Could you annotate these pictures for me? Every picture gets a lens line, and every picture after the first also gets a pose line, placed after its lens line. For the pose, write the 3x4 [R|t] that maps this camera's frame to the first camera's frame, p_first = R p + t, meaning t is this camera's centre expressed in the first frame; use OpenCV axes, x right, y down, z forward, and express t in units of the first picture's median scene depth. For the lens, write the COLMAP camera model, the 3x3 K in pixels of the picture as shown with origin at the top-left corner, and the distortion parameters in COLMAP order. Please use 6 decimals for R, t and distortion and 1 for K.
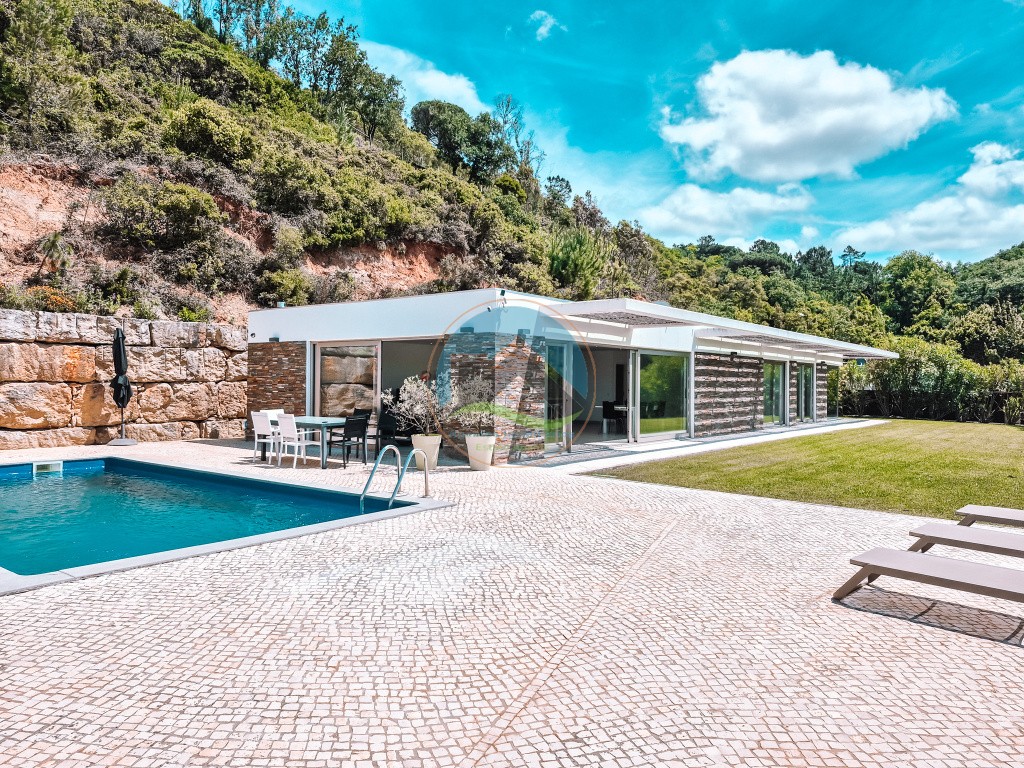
lens RADIAL K [[717.1, 0, 512.0], [0, 717.1, 384.0], [0, 0, 1]] dist [0.063467, -0.072737]
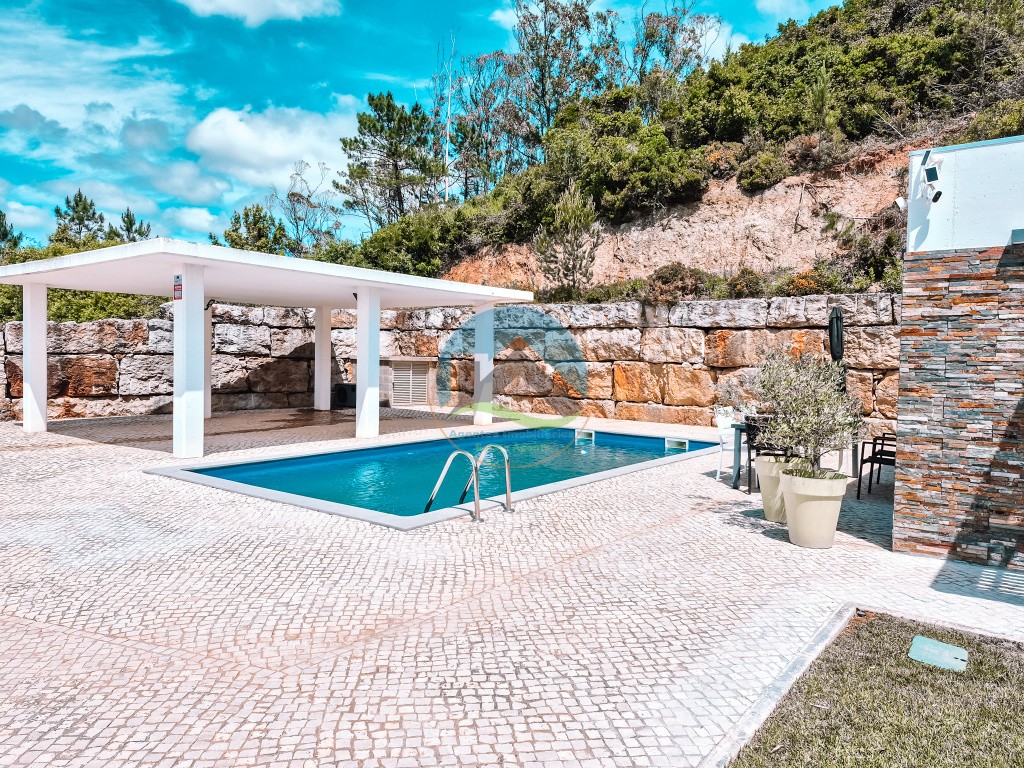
lens RADIAL K [[708.6, 0, 489.5], [0, 708.6, 368.6], [0, 0, 1]] dist [0.117742, -0.144706]
pose [[-0.027311, 0.005982, -0.999609, 0.314730], [-0.018609, 0.999806, 0.006491, 0.000238], [0.999454, 0.018779, -0.027194, 0.541328]]
